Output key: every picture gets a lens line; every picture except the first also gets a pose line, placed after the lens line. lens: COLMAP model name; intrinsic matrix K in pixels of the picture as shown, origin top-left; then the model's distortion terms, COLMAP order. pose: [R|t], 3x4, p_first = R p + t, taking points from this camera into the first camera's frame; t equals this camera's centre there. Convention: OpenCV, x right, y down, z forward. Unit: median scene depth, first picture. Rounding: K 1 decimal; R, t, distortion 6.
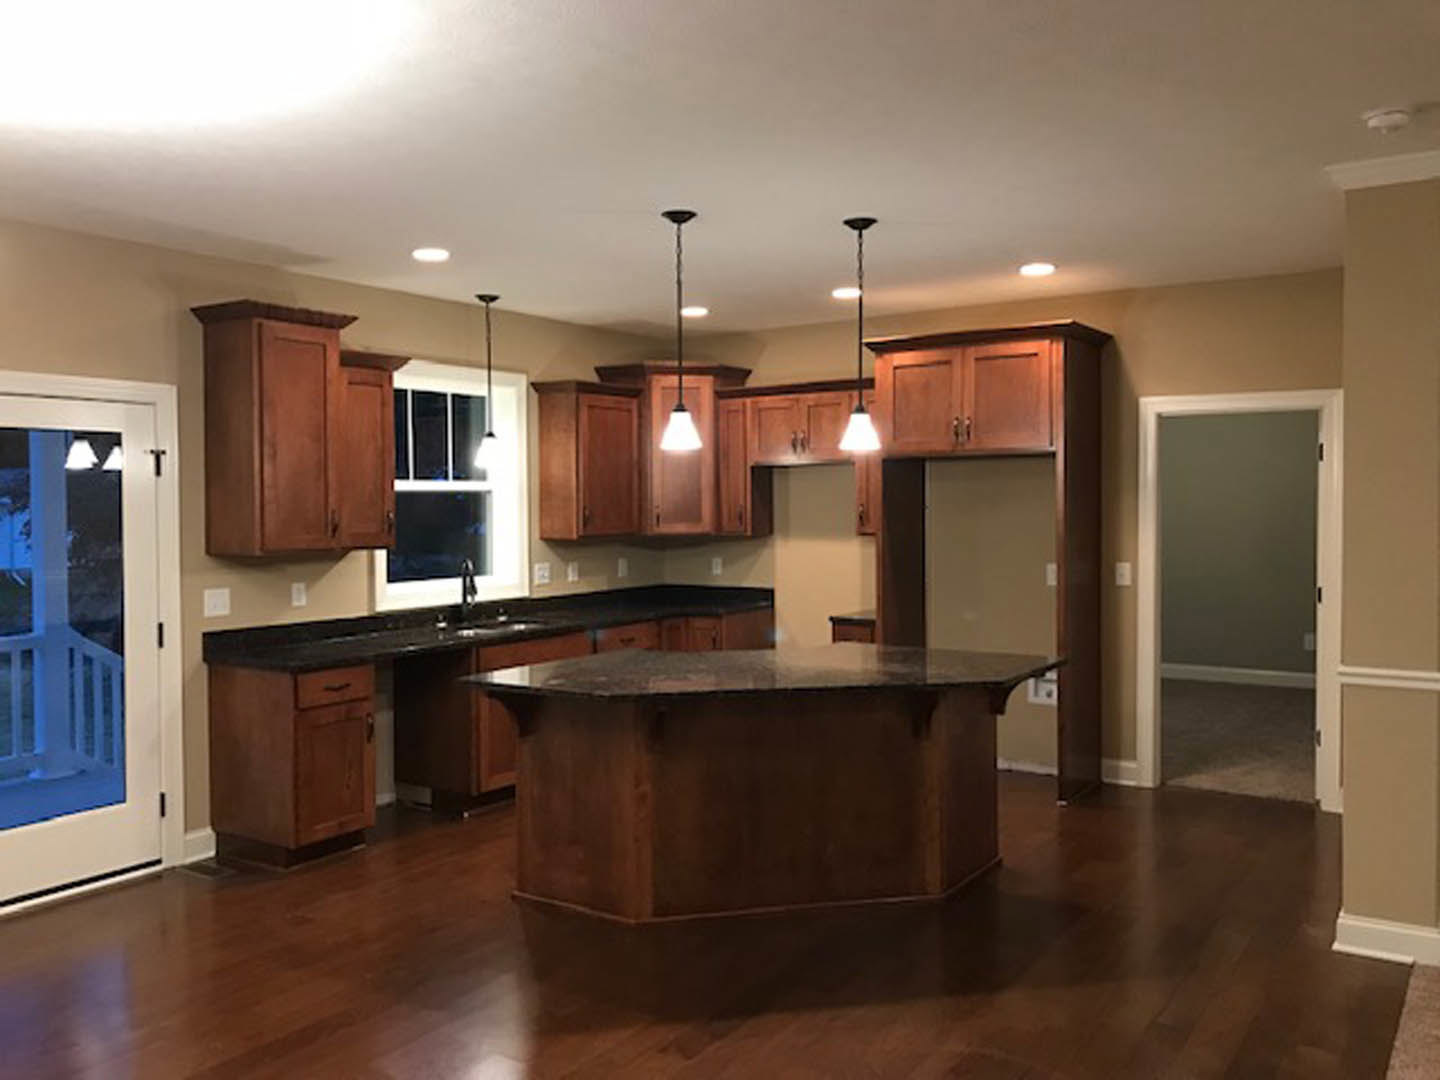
lens RADIAL K [[1167.8, 0, 716.8], [0, 1167.8, 528.7], [0, 0, 1]] dist [0.137523, -0.225362]
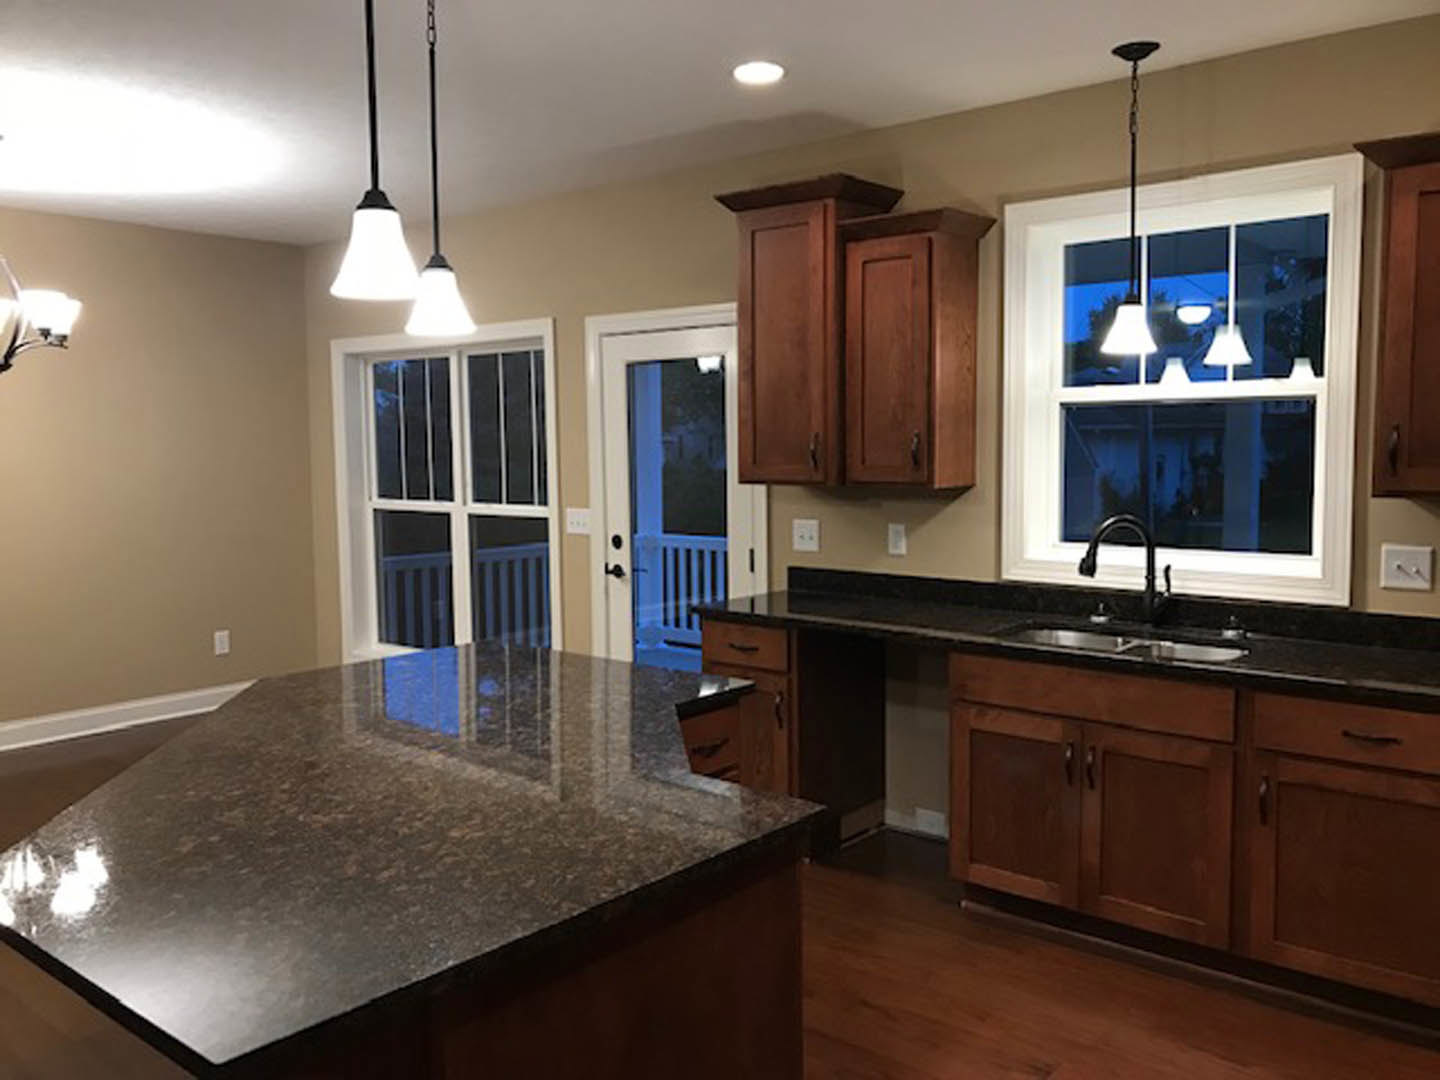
lens RADIAL K [[1215.9, 0, 720.0], [0, 1215.9, 540.0], [0, 0, 1]] dist [-0.015775, -0.004744]
pose [[-0.107713, 0.095740, -0.989561, 0.432765], [-0.013416, 0.995122, 0.097738, -0.020212], [0.994092, 0.023804, -0.105903, 0.896188]]
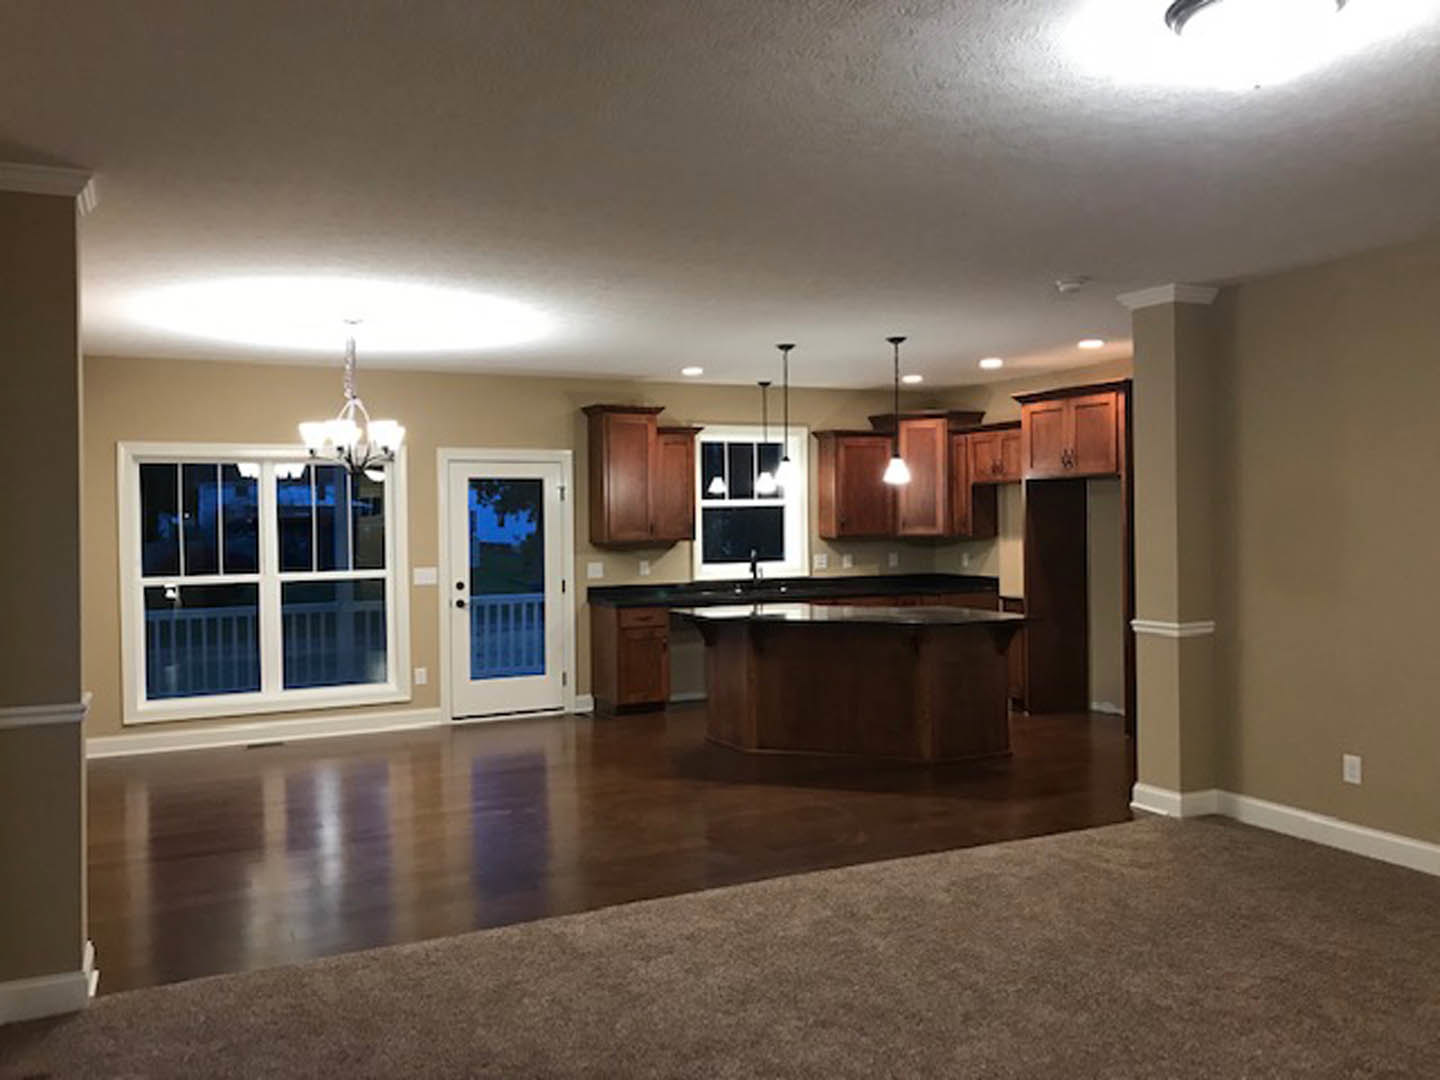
lens RADIAL K [[1167.8, 0, 716.8], [0, 1167.8, 528.7], [0, 0, 1]] dist [0.137523, -0.225362]
pose [[0.870598, 0.002693, -0.491988, 0.526806], [-0.005844, 0.999971, -0.004868, 0.006031], [0.491961, 0.007113, 0.870588, -0.389027]]
